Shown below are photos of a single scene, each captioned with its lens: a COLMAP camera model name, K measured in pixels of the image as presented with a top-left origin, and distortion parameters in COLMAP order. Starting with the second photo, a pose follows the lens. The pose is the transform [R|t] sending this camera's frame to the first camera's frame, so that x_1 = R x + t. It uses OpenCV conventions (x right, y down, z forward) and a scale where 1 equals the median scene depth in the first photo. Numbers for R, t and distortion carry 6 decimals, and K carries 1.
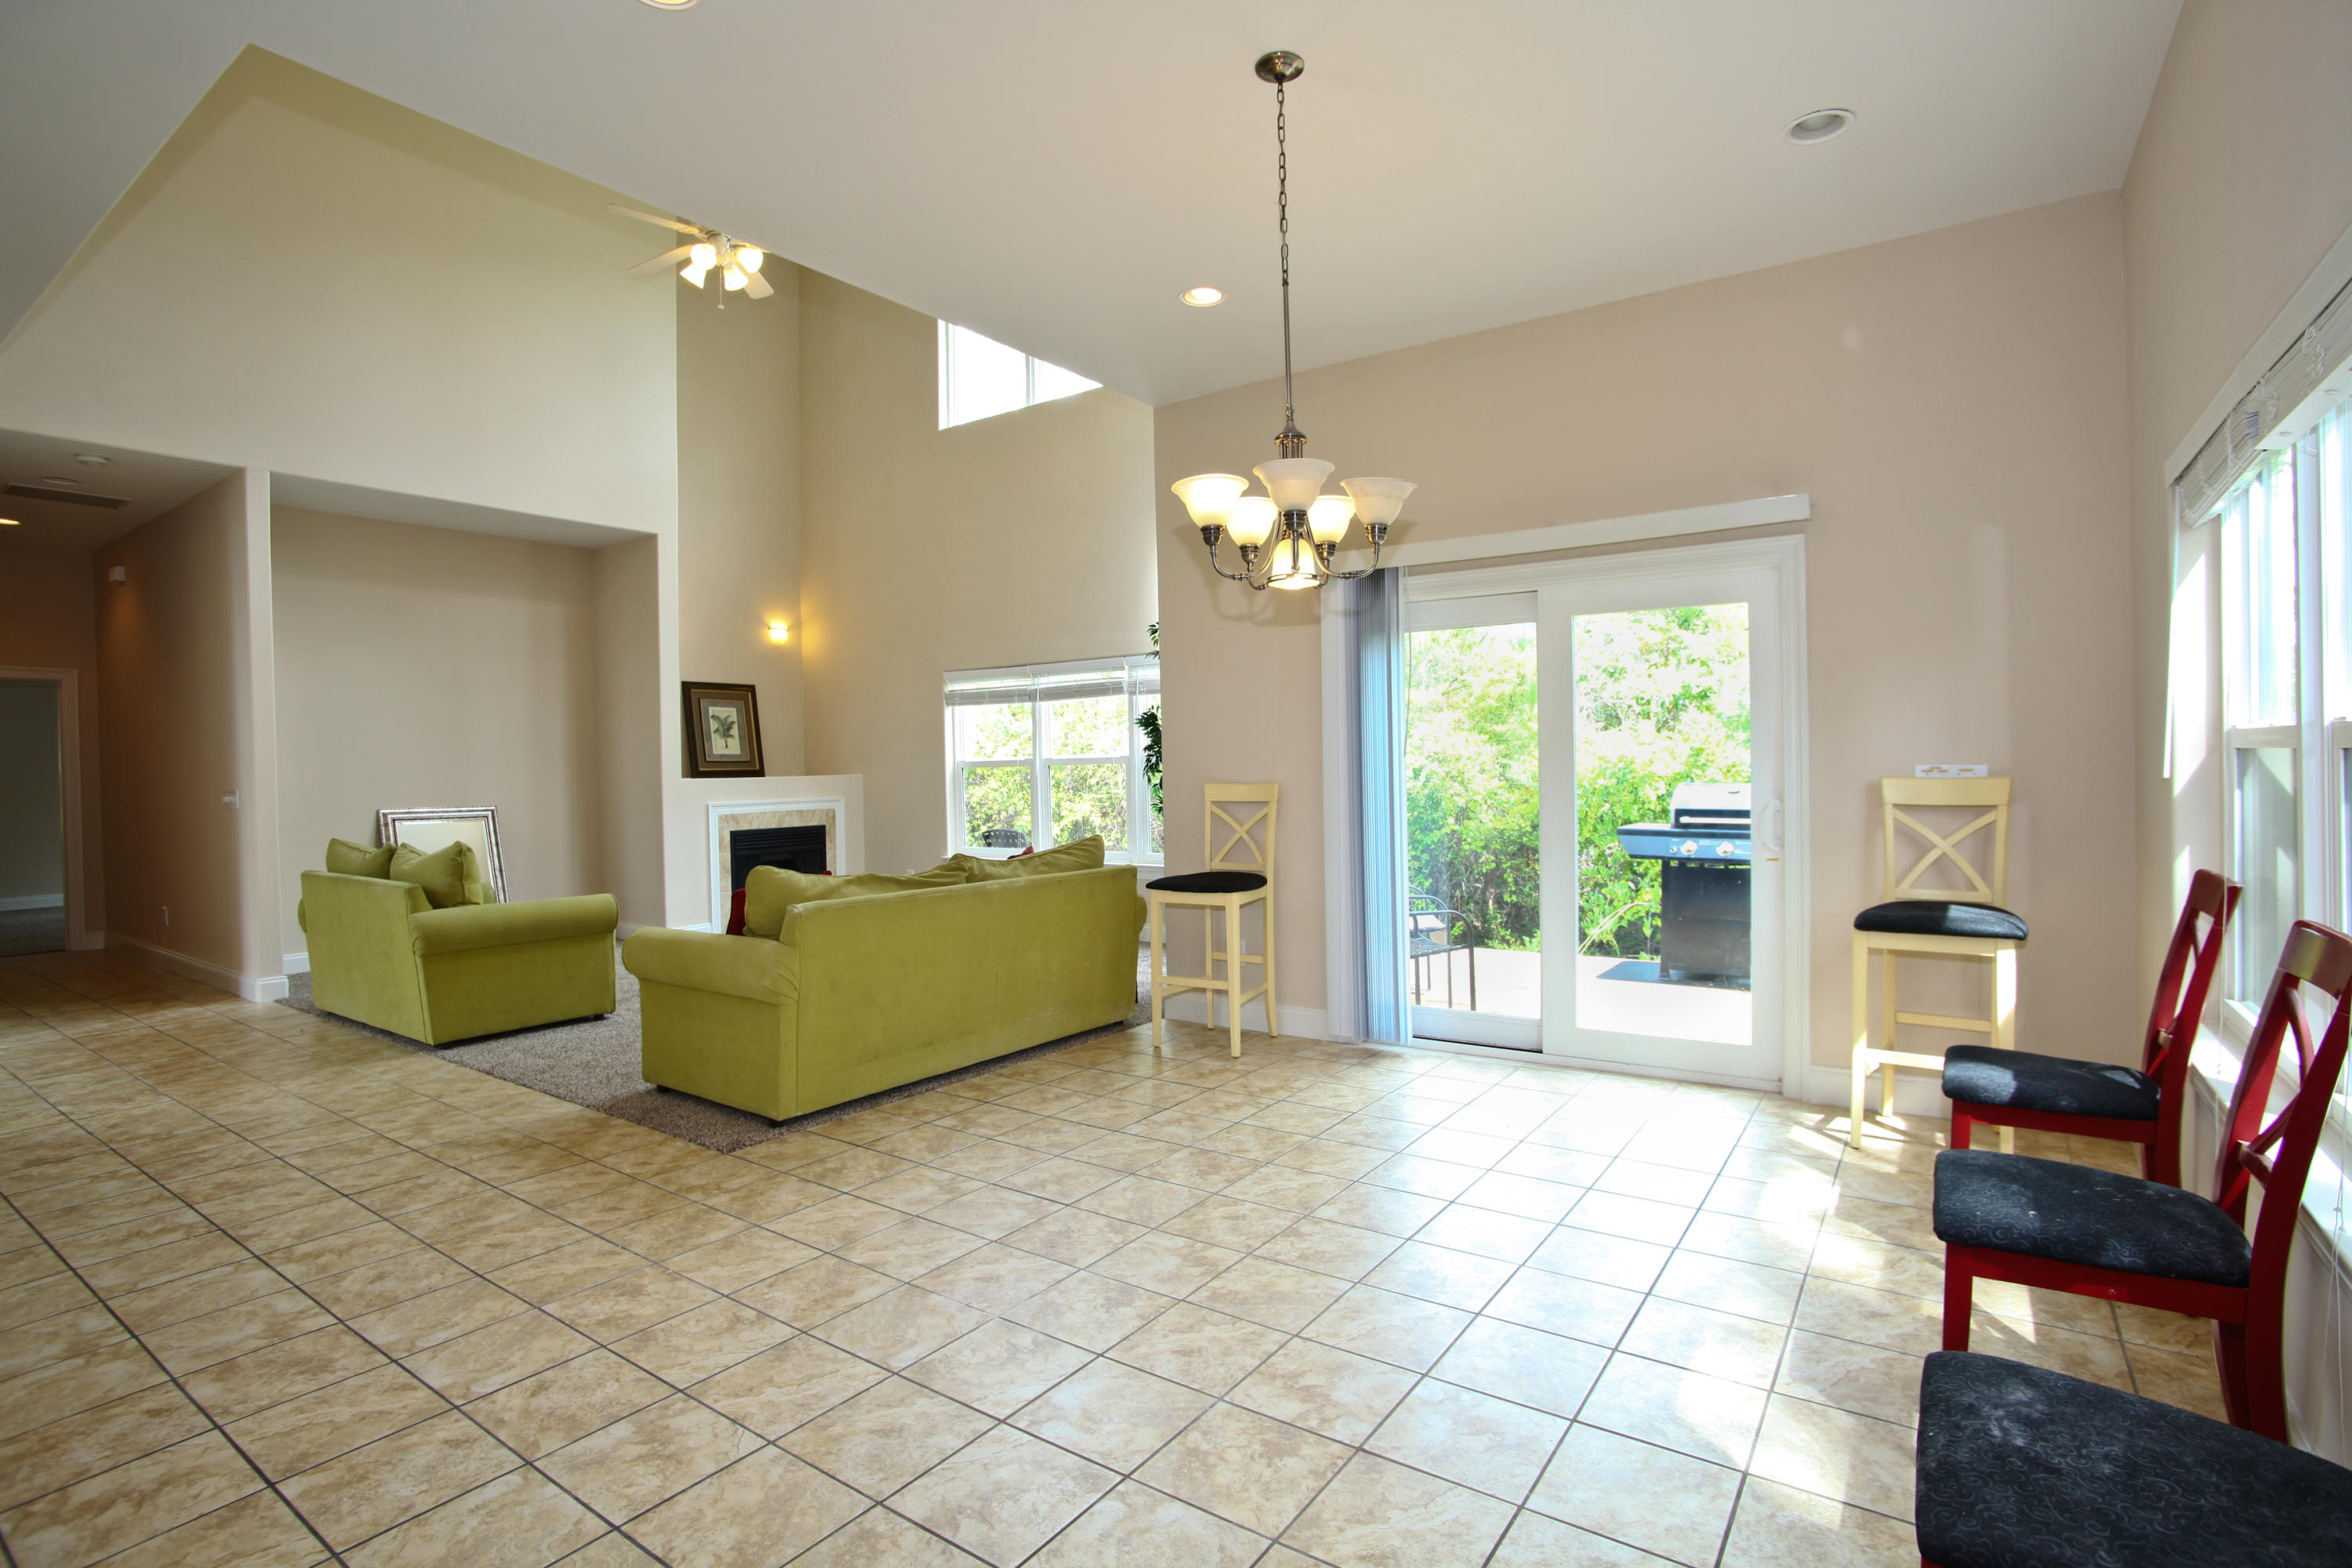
lens RADIAL K [[1169.2, 0, 1182.1], [0, 1169.2, 787.2], [0, 0, 1]] dist [-0.090269, 0.041460]
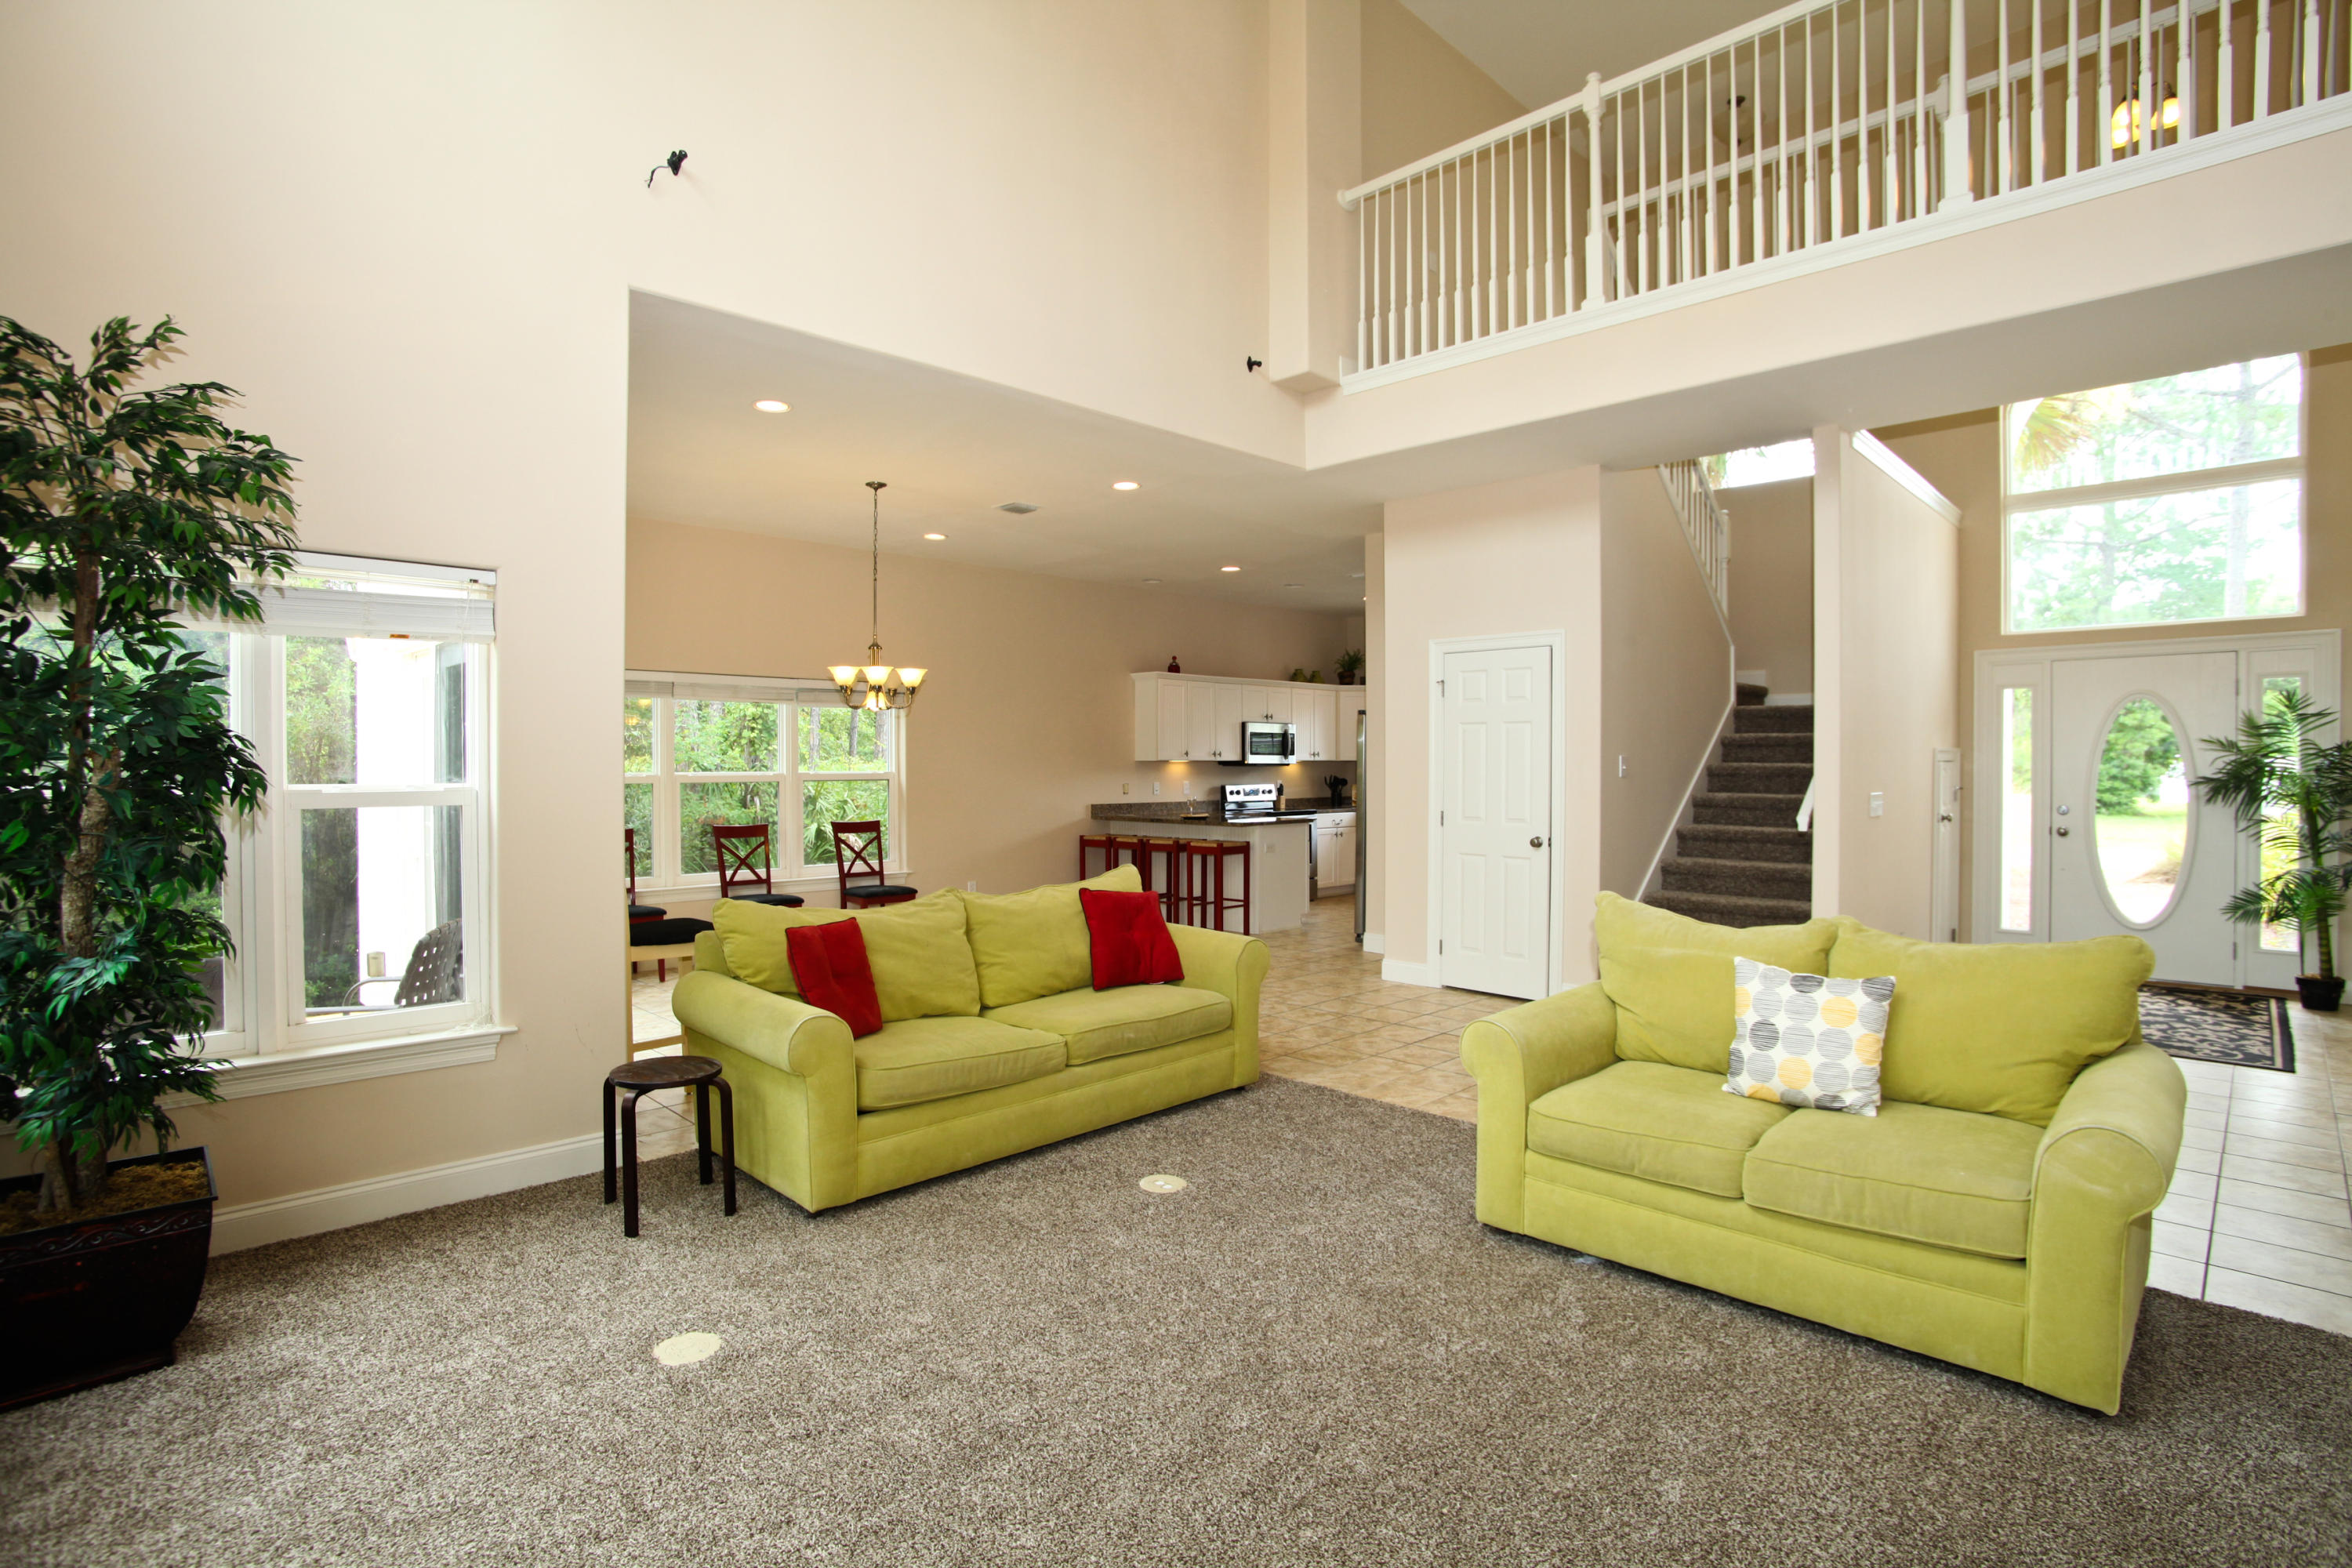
lens RADIAL K [[1169.2, 0, 1182.1], [0, 1169.2, 787.2], [0, 0, 1]] dist [-0.090269, 0.041460]
pose [[-0.984401, 0.018217, 0.174994, -0.737419], [0.025371, 0.998928, 0.038729, -0.076141], [-0.174101, 0.042564, -0.983808, 2.558943]]
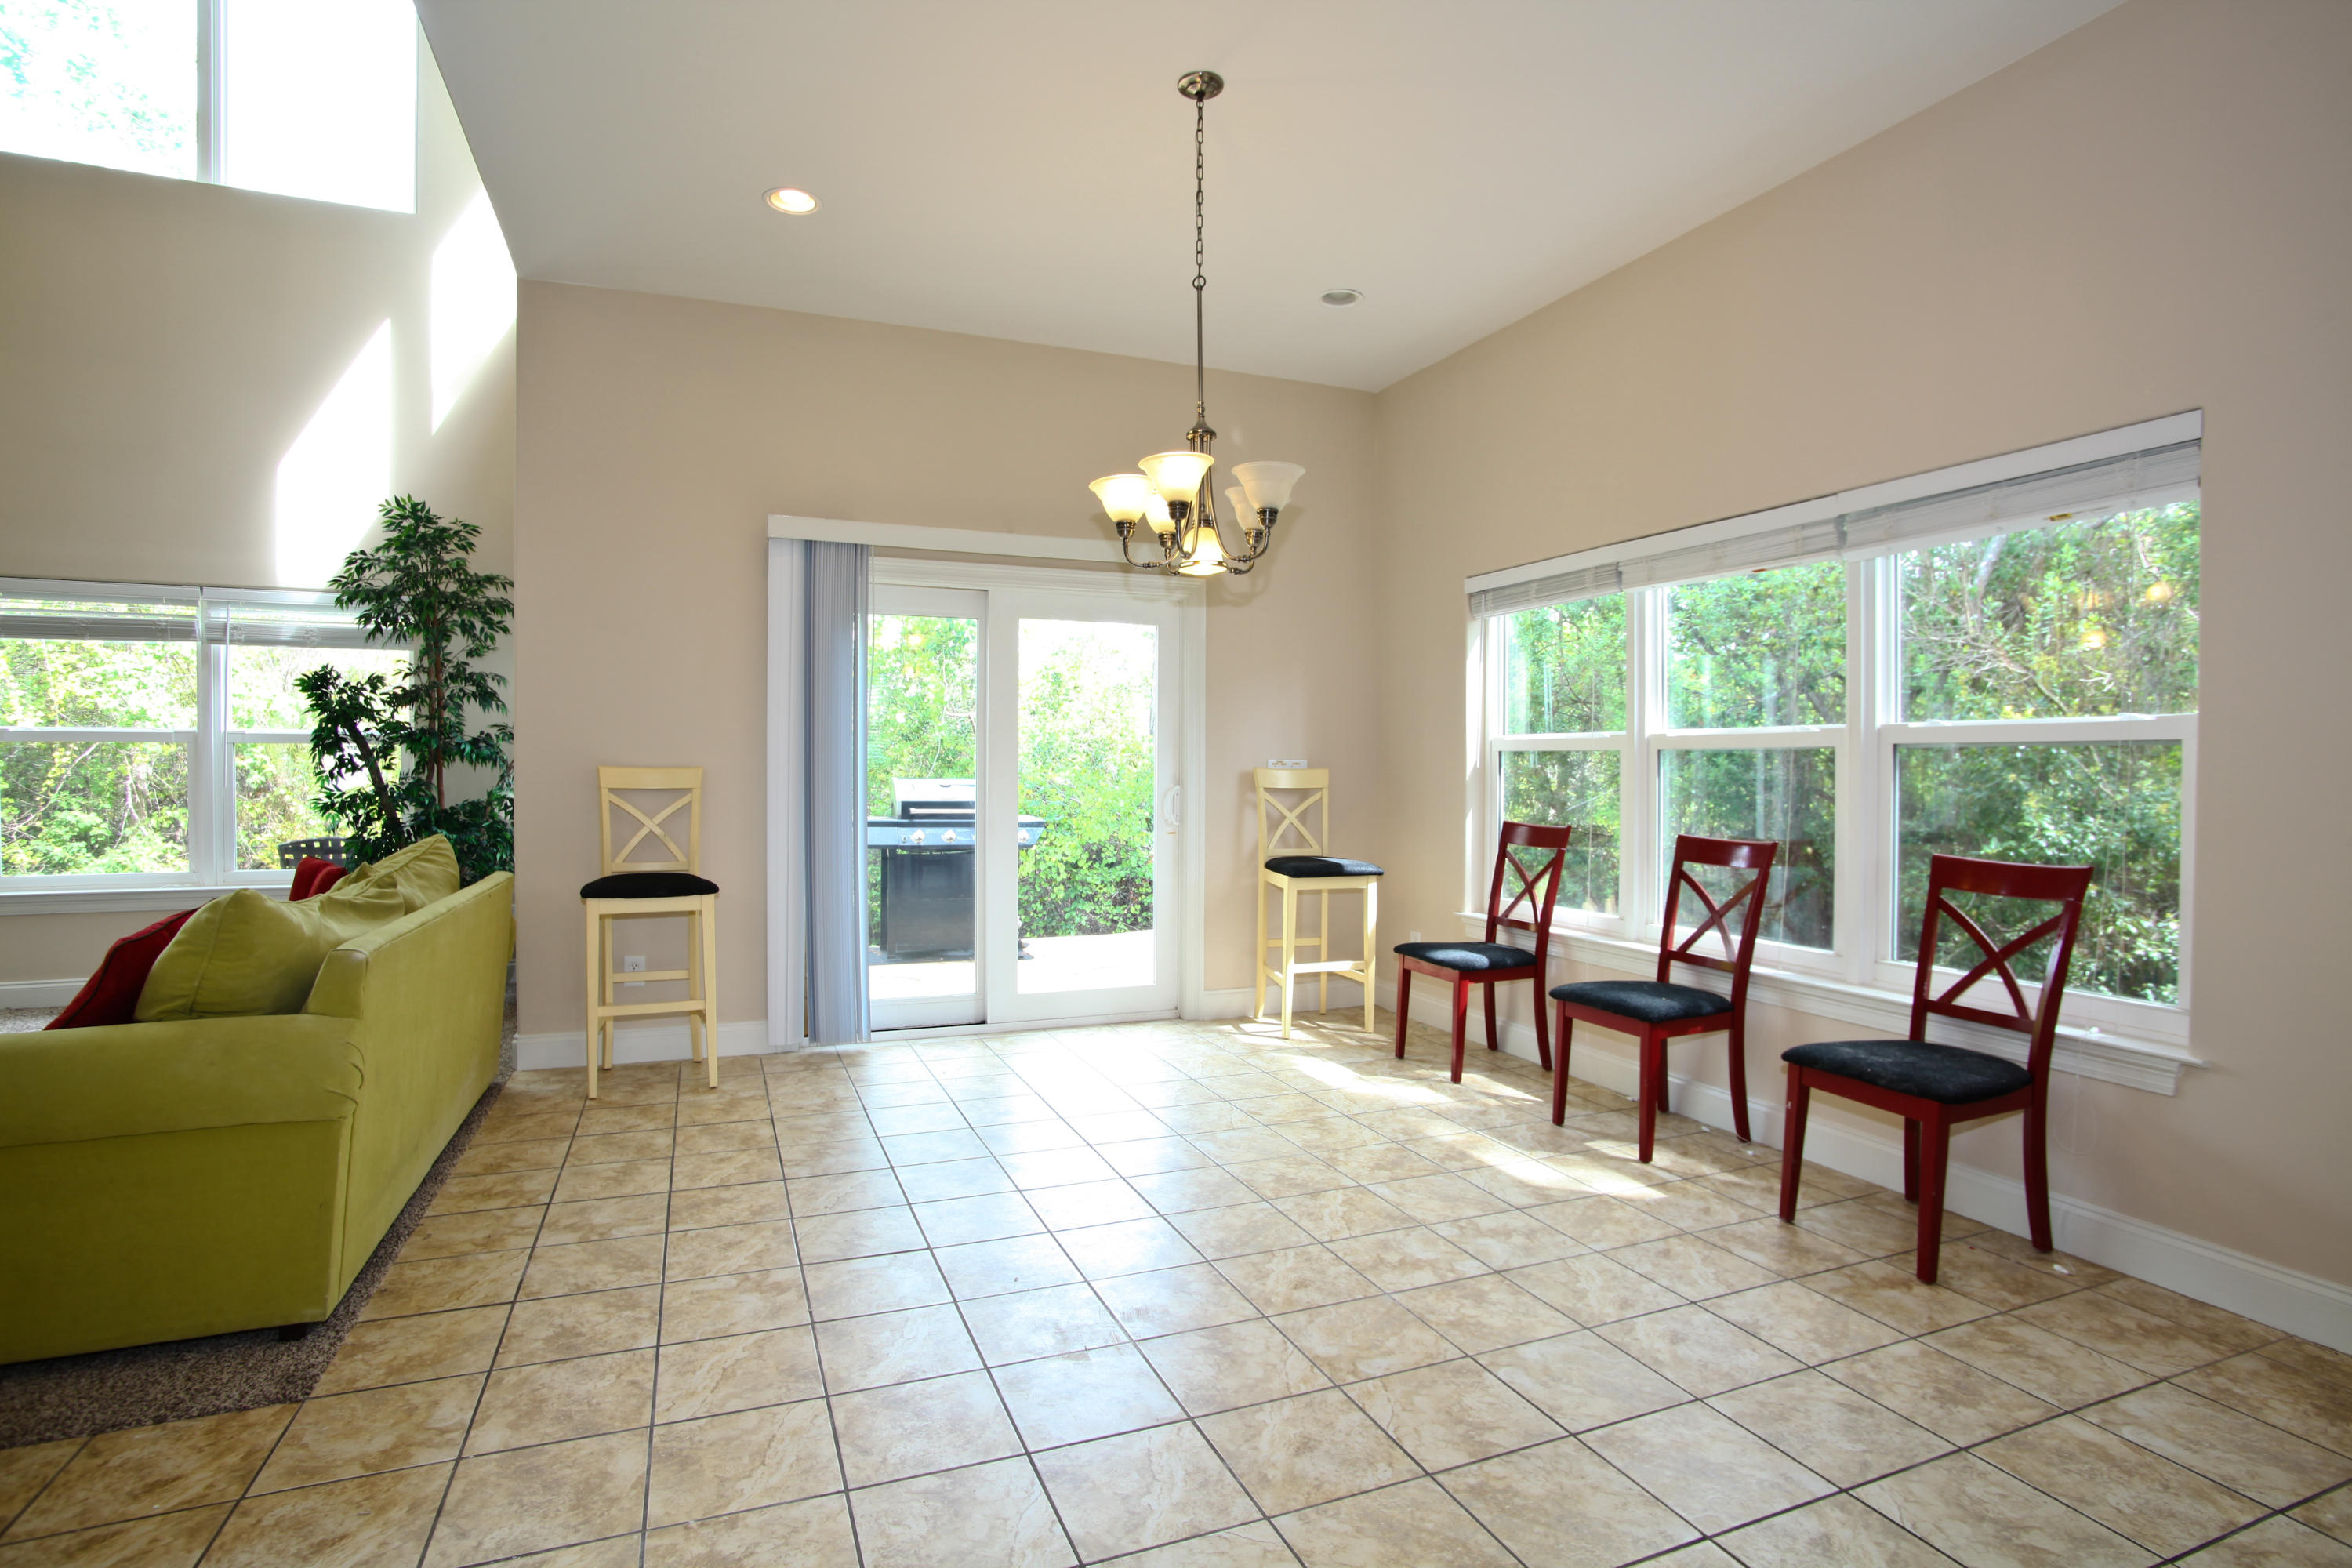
lens RADIAL K [[1169.2, 0, 1182.1], [0, 1169.2, 787.2], [0, 0, 1]] dist [-0.090269, 0.041460]
pose [[0.527473, 0.007328, 0.849540, -0.623172], [0.002124, 0.999948, -0.009944, 0.028515], [-0.849569, 0.007050, 0.527430, 0.343813]]
